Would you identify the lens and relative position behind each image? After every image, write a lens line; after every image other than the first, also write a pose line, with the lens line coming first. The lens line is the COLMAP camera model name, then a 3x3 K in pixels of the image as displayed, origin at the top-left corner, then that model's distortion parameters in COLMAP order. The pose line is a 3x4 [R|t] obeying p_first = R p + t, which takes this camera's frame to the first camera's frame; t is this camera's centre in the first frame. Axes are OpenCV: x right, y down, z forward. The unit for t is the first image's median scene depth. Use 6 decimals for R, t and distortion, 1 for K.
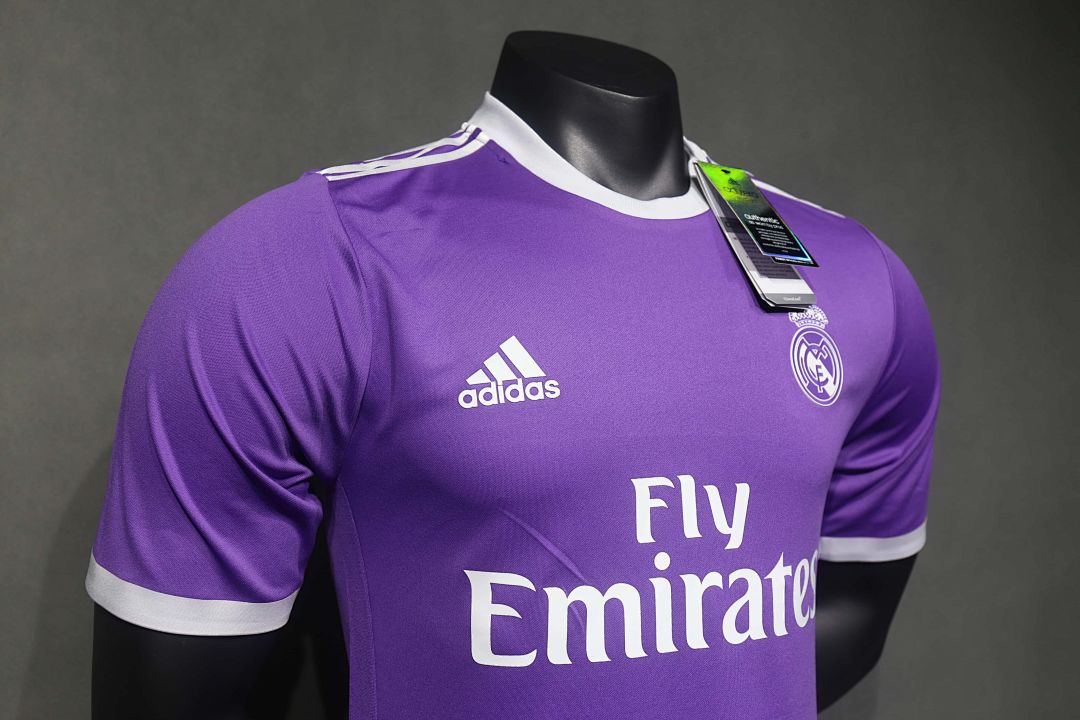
lens RADIAL K [[1053.3, 0, 540.0], [0, 1053.3, 360.0], [0, 0, 1]] dist [-0.021371, -0.000316]
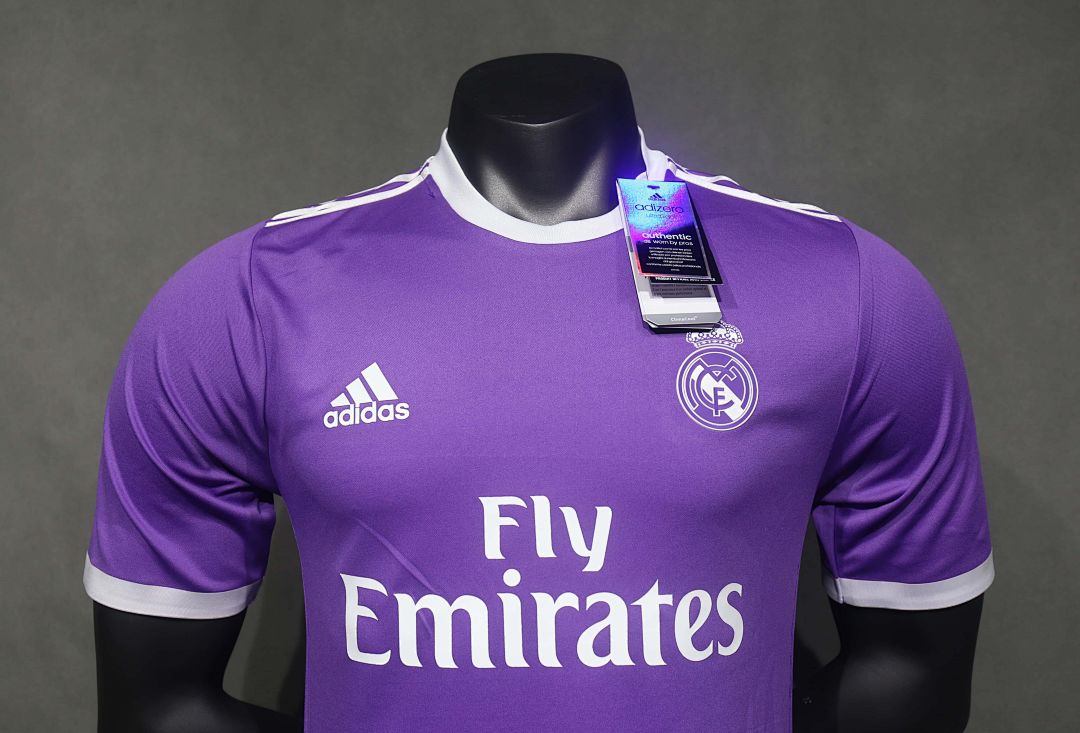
lens RADIAL K [[1289.7, 0, 540.0], [0, 1289.7, 366.5], [0, 0, 1]] dist [0.006108, 0.022335]
pose [[0.902809, -0.009197, -0.429944, 0.683516], [0.007538, 0.999956, -0.005562, -0.009707], [0.429976, 0.001780, 0.902838, -0.135403]]
